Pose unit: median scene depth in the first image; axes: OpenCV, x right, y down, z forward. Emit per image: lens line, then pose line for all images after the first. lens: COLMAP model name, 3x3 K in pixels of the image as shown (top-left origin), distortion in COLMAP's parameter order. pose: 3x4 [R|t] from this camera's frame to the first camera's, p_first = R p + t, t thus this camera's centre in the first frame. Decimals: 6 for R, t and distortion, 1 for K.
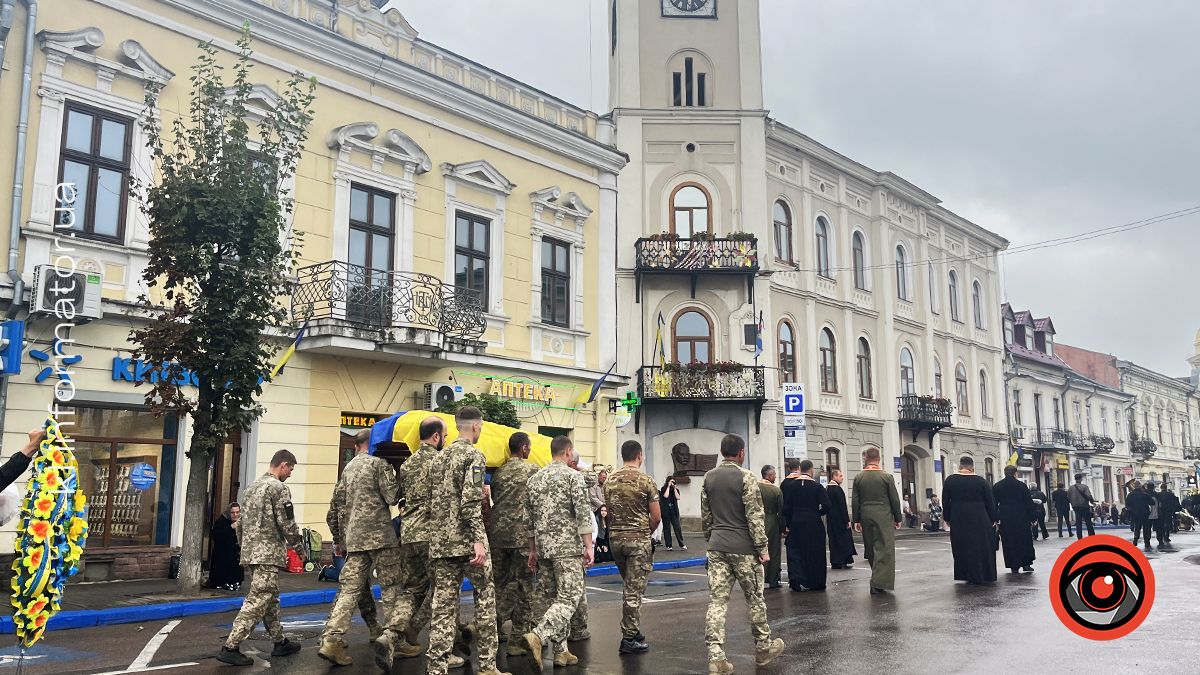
lens RADIAL K [[998.8, 0, 545.3], [0, 998.8, 334.5], [0, 0, 1]] dist [0.065807, -0.094655]
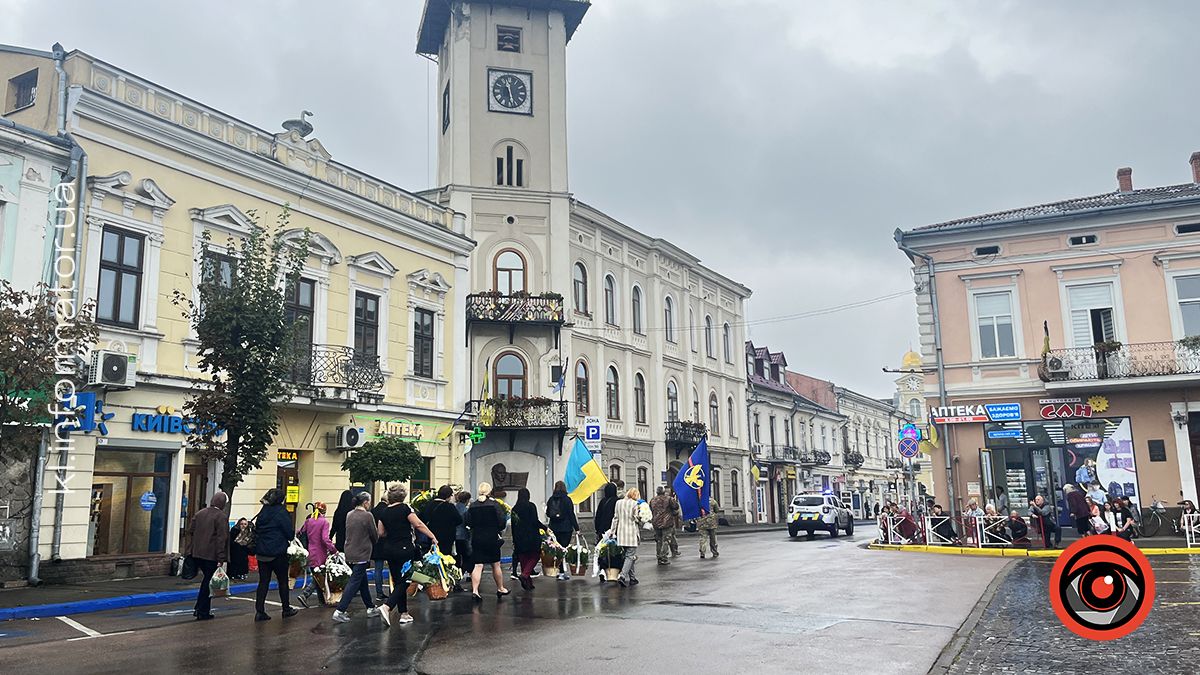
lens RADIAL K [[997.8, 0, 539.2], [0, 997.8, 301.5], [0, 0, 1]] dist [0.060657, -0.114595]
pose [[0.975820, 0.028562, 0.216701, -0.084281], [-0.019538, 0.998855, -0.043670, -0.035198], [-0.217700, 0.038380, 0.975261, -0.198091]]
